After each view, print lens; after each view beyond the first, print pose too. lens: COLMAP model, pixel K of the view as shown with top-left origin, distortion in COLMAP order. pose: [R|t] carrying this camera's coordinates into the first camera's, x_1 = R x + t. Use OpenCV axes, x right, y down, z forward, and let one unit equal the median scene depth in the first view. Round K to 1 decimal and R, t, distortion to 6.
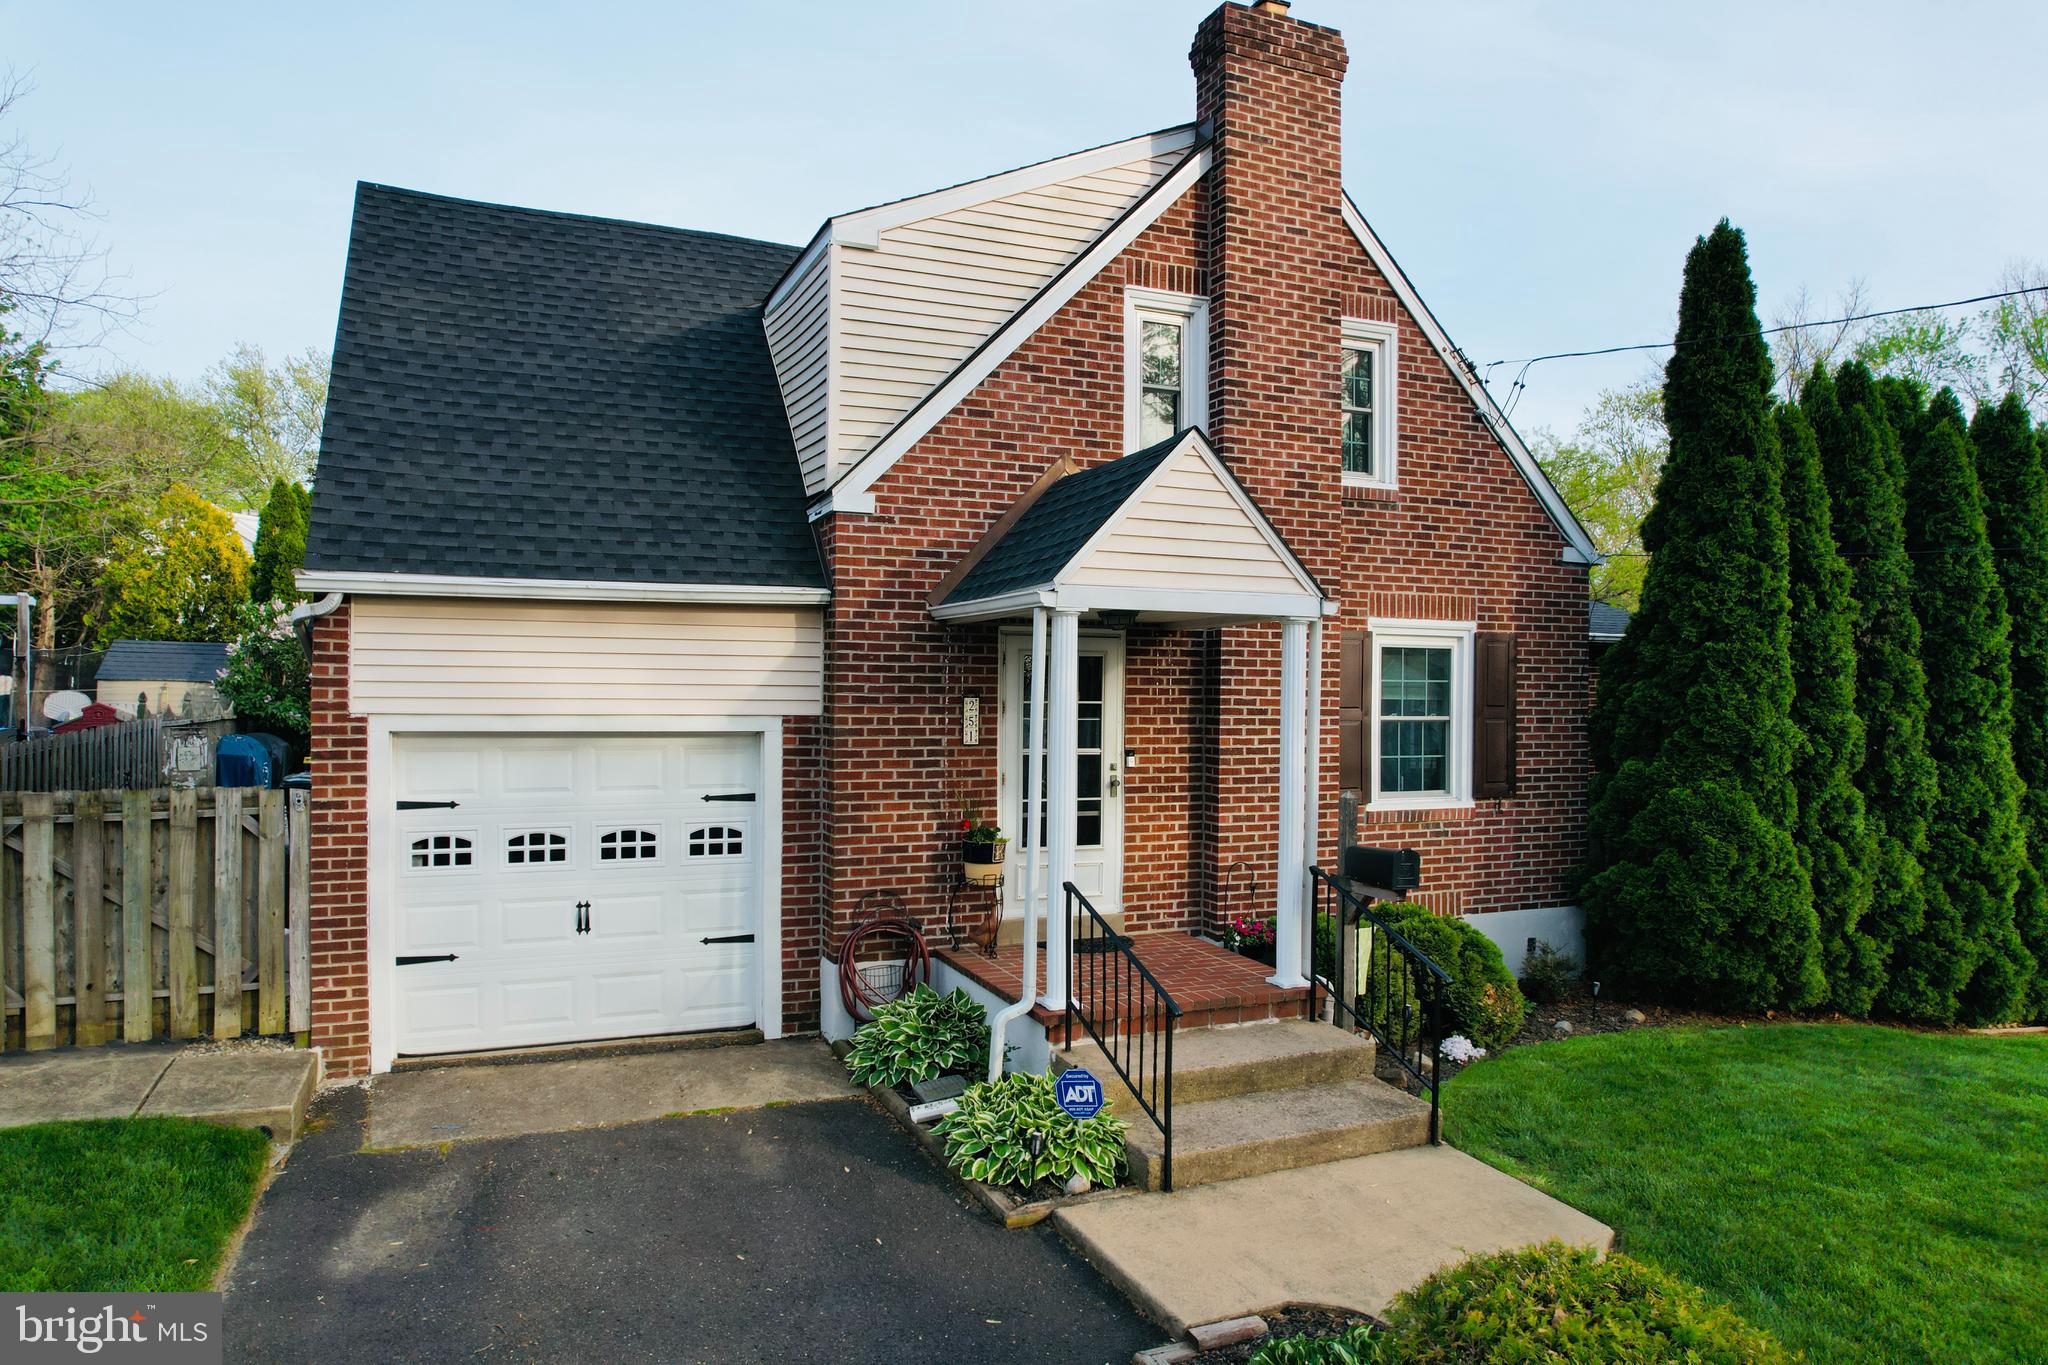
lens RADIAL K [[1299.3, 0, 1030.5], [0, 1299.3, 700.3], [0, 0, 1]] dist [-0.067889, 0.064535]
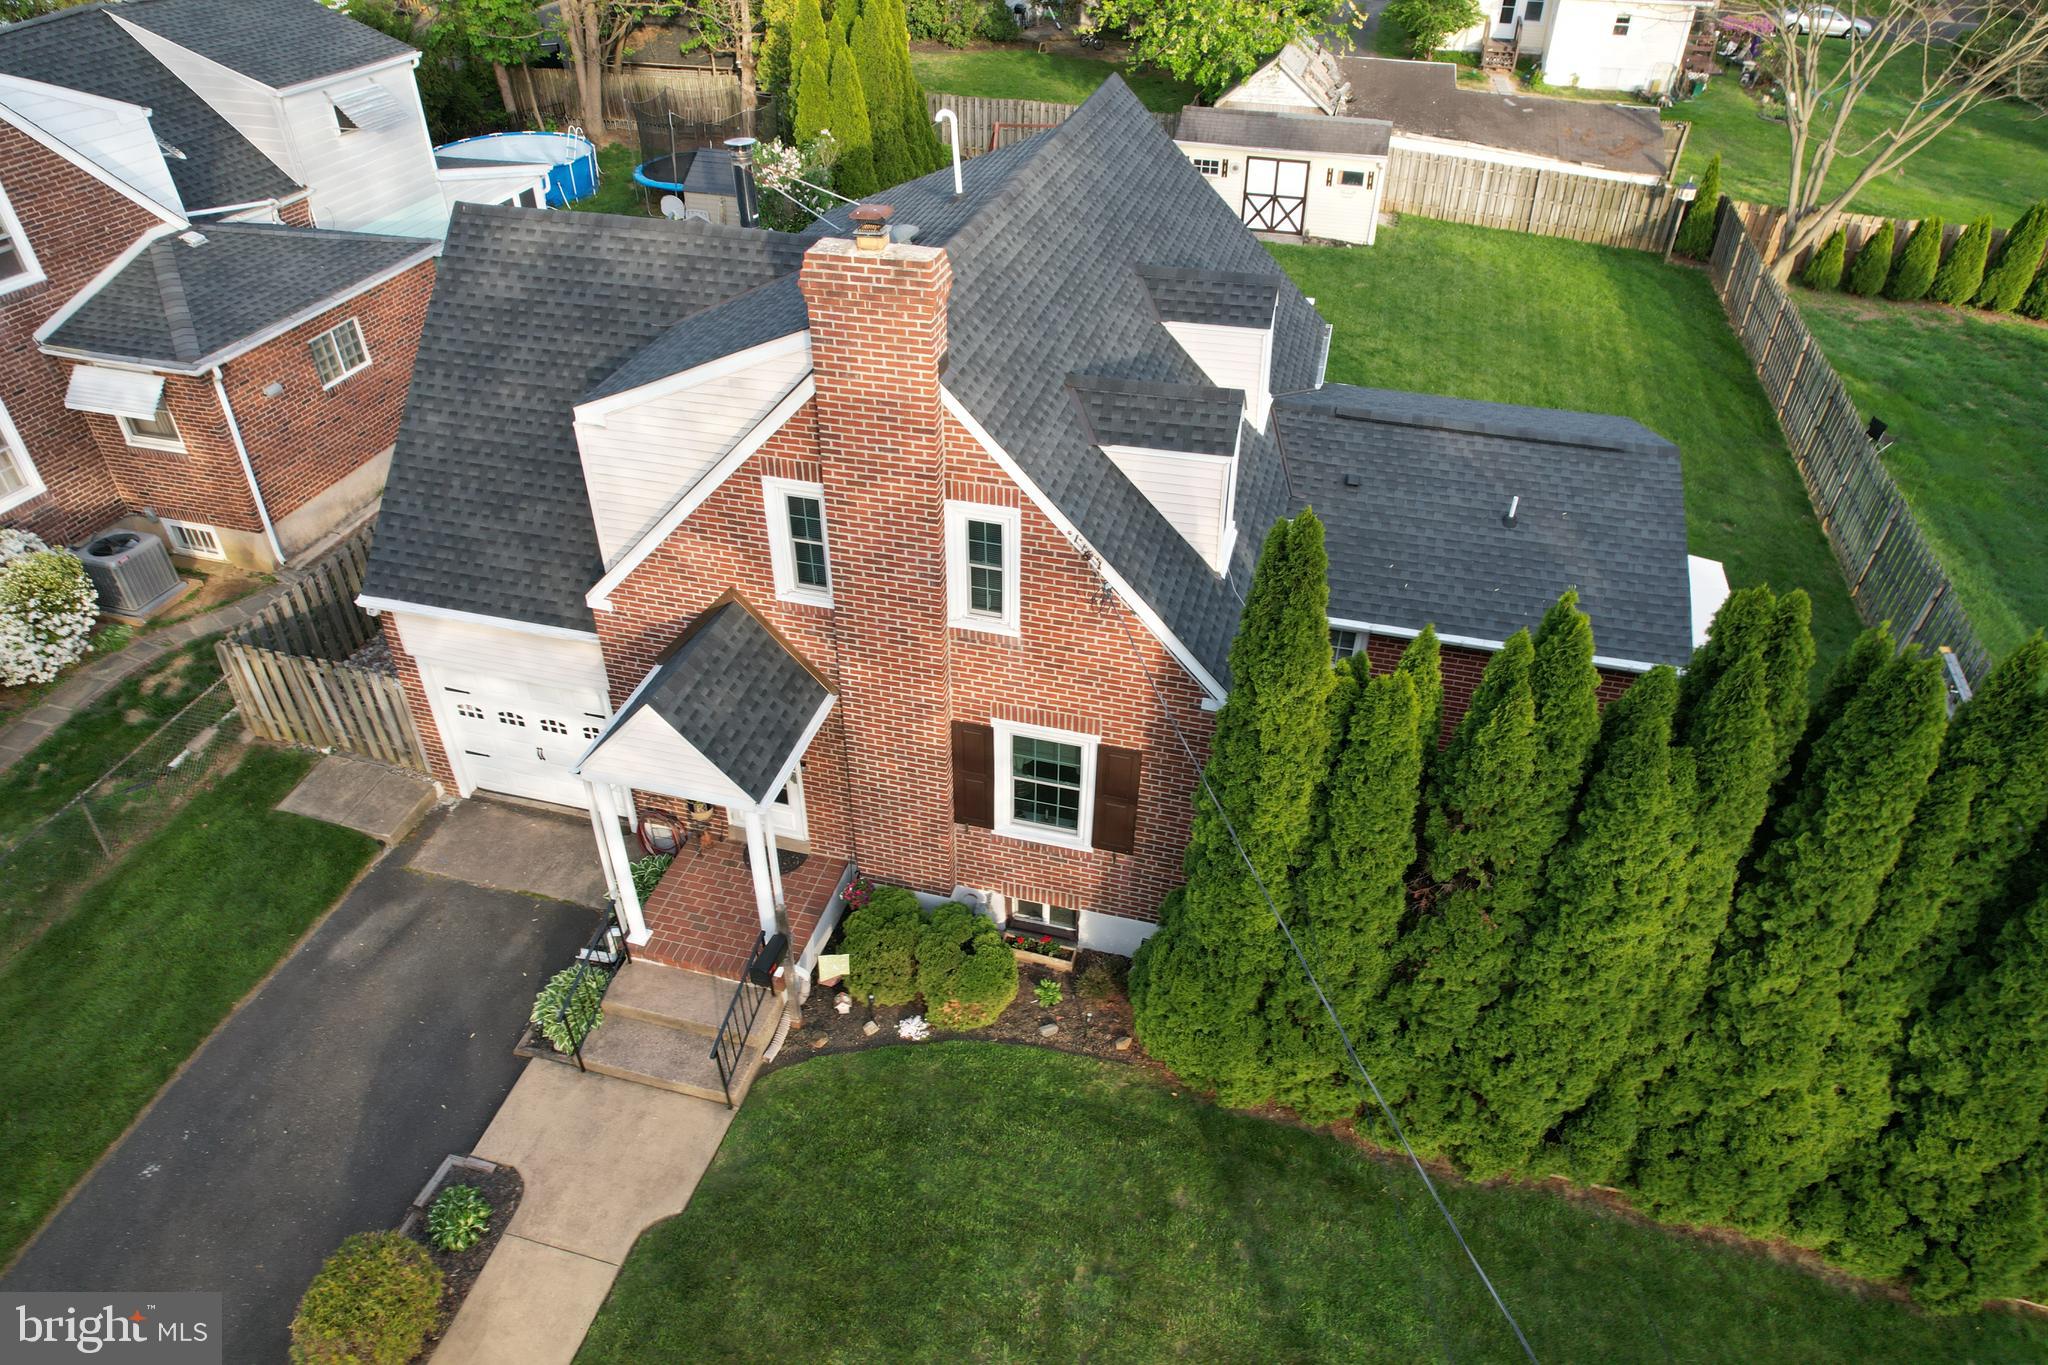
lens RADIAL K [[1299.3, 0, 1030.5], [0, 1299.3, 700.3], [0, 0, 1]] dist [-0.067889, 0.064535]
pose [[0.789215, 0.366965, -0.492418, 1.043259], [-0.008069, 0.807959, 0.589183, -0.944657], [0.614064, -0.461019, 0.640615, 0.263336]]
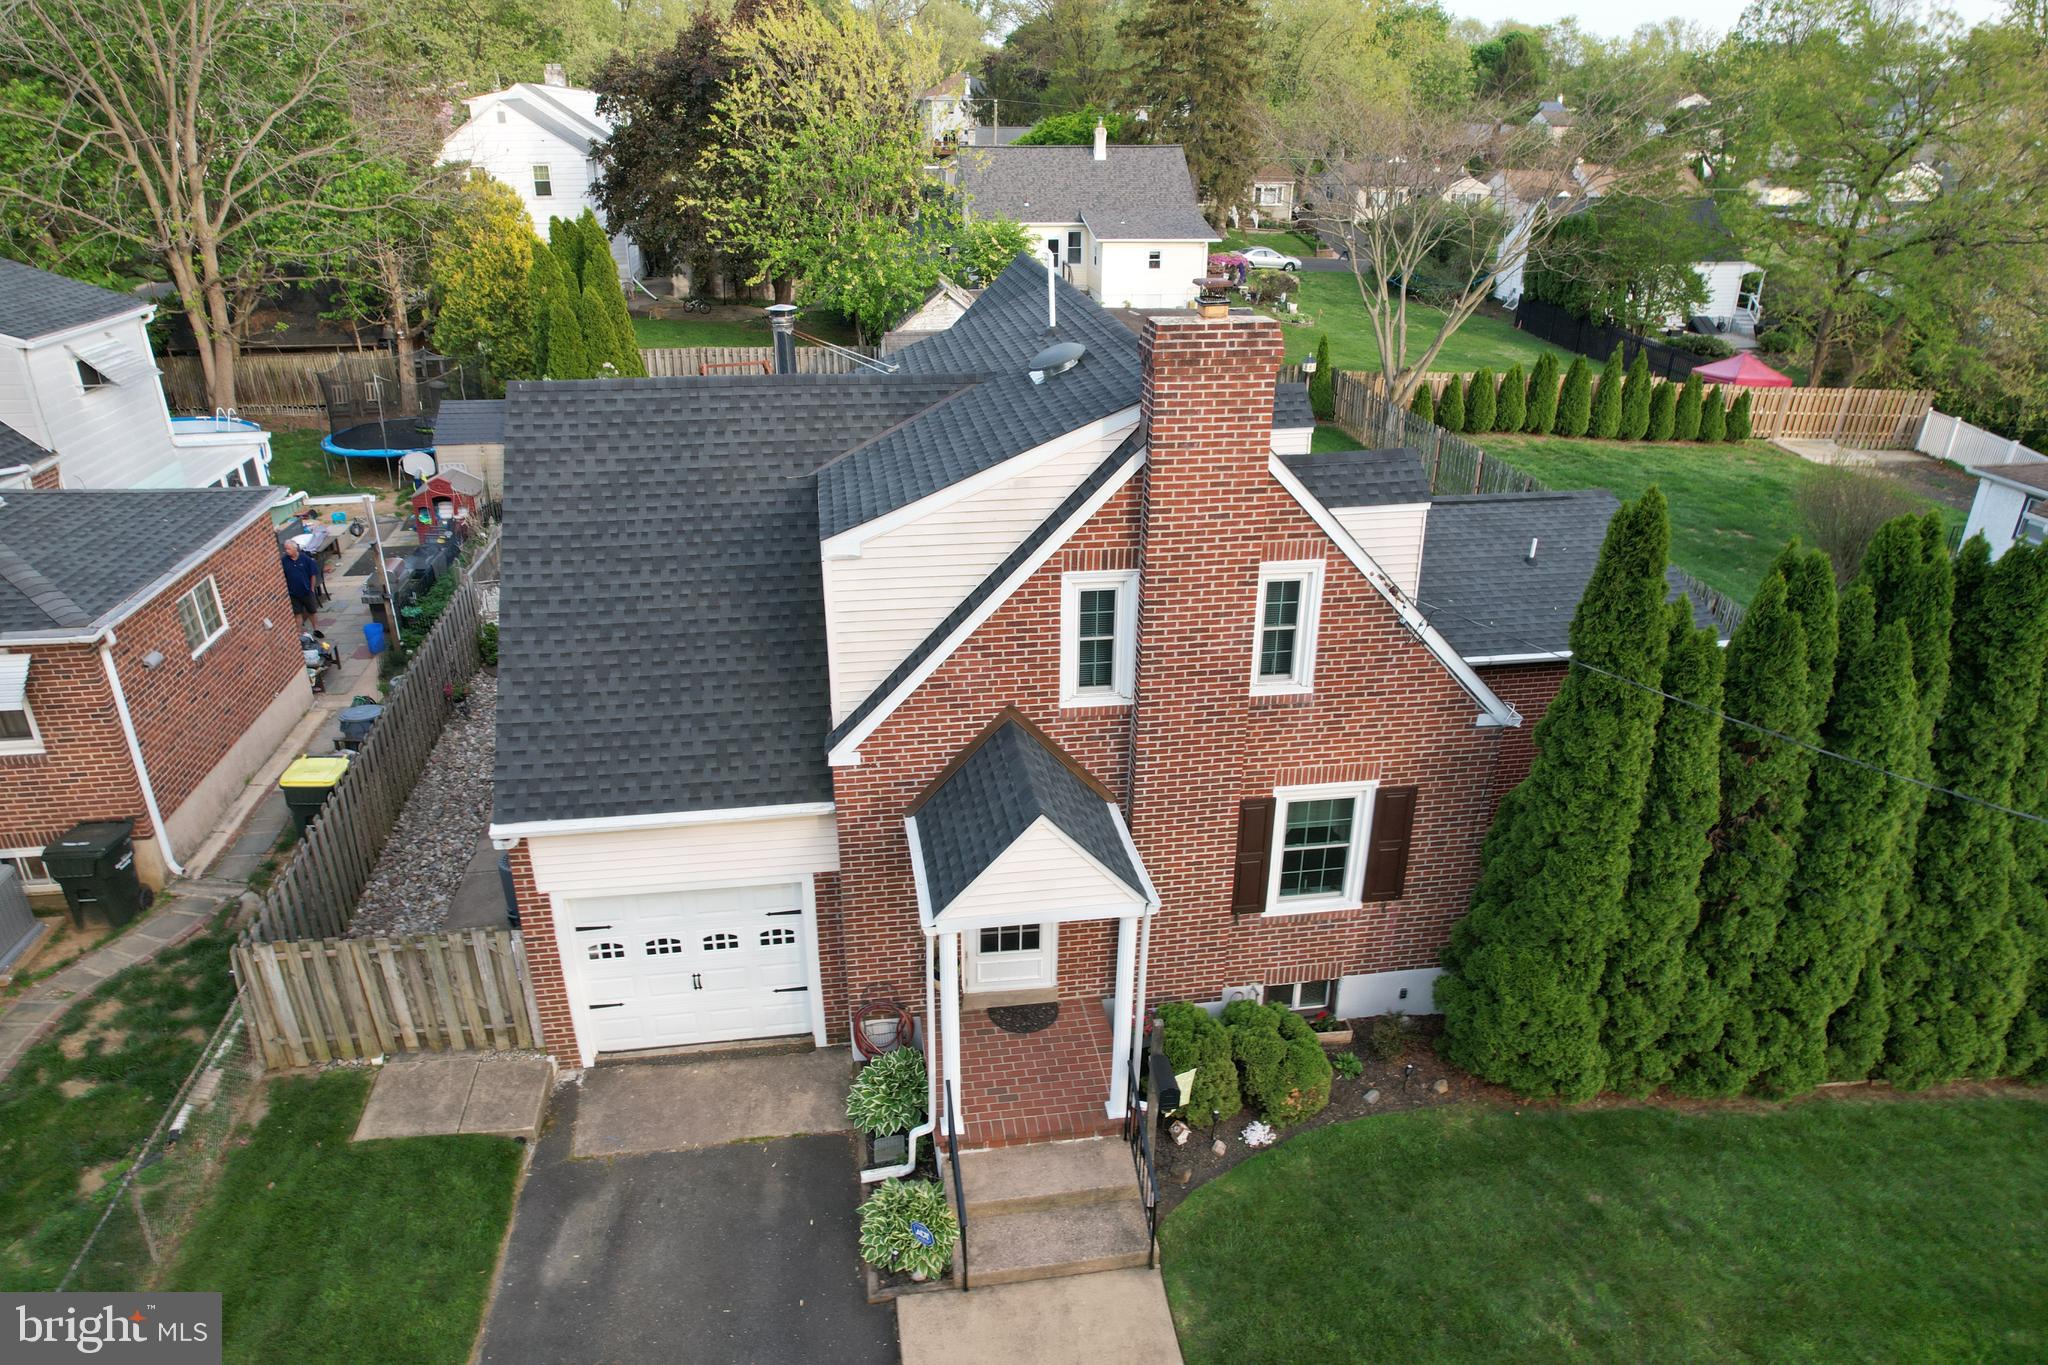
lens RADIAL K [[1299.3, 0, 1030.5], [0, 1299.3, 700.3], [0, 0, 1]] dist [-0.067889, 0.064535]
pose [[0.968971, 0.103599, -0.224417, 0.352531], [-0.000998, 0.909557, 0.415578, -0.765697], [0.247174, -0.402459, 0.881437, -0.151598]]
